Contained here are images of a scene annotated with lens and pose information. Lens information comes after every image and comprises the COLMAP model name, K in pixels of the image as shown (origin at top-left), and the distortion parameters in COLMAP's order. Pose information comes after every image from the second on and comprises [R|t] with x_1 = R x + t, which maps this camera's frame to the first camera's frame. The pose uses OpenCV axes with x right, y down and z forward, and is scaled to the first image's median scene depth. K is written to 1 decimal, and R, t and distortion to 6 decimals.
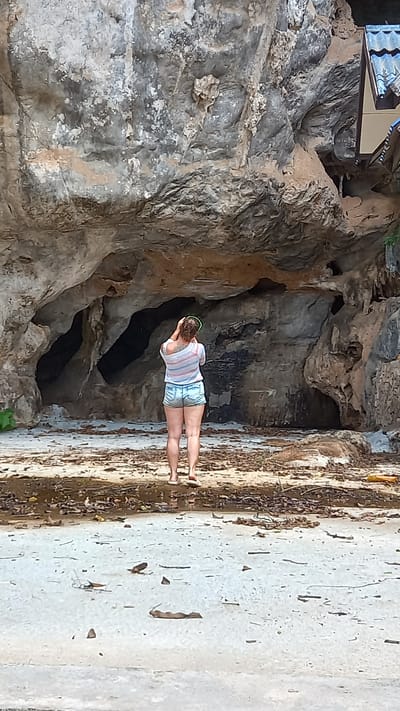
lens RADIAL K [[996.5, 0, 199.8], [0, 996.5, 334.1], [0, 0, 1]] dist [0.104134, -0.029273]
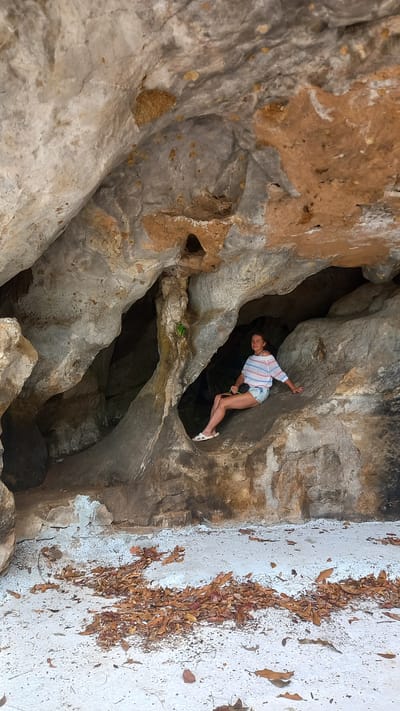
lens RADIAL K [[519.3, 0, 200.2], [0, 519.3, 342.1], [0, 0, 1]] dist [0.030536, -0.030006]
pose [[0.982361, -0.036713, -0.183353, -0.041371], [0.029332, 0.998653, -0.042808, 0.009929], [0.184678, 0.036675, 0.982115, 0.746360]]
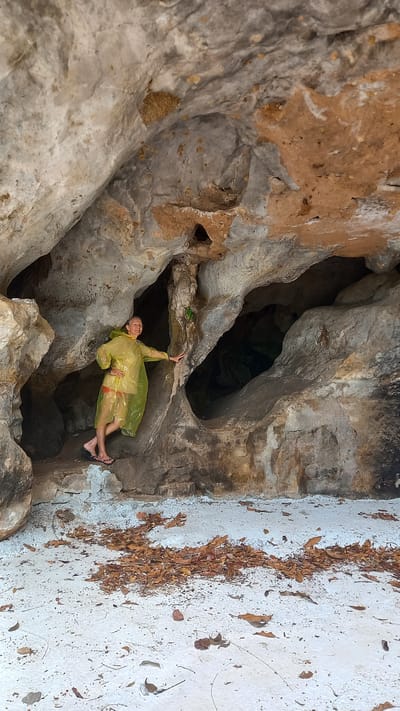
lens RADIAL K [[519.3, 0, 200.2], [0, 519.3, 342.1], [0, 0, 1]] dist [0.030536, -0.030006]
pose [[0.973829, -0.013321, -0.226891, -0.029917], [0.008533, 0.999720, -0.022072, 0.013426], [0.227121, 0.019558, 0.973670, 0.732057]]
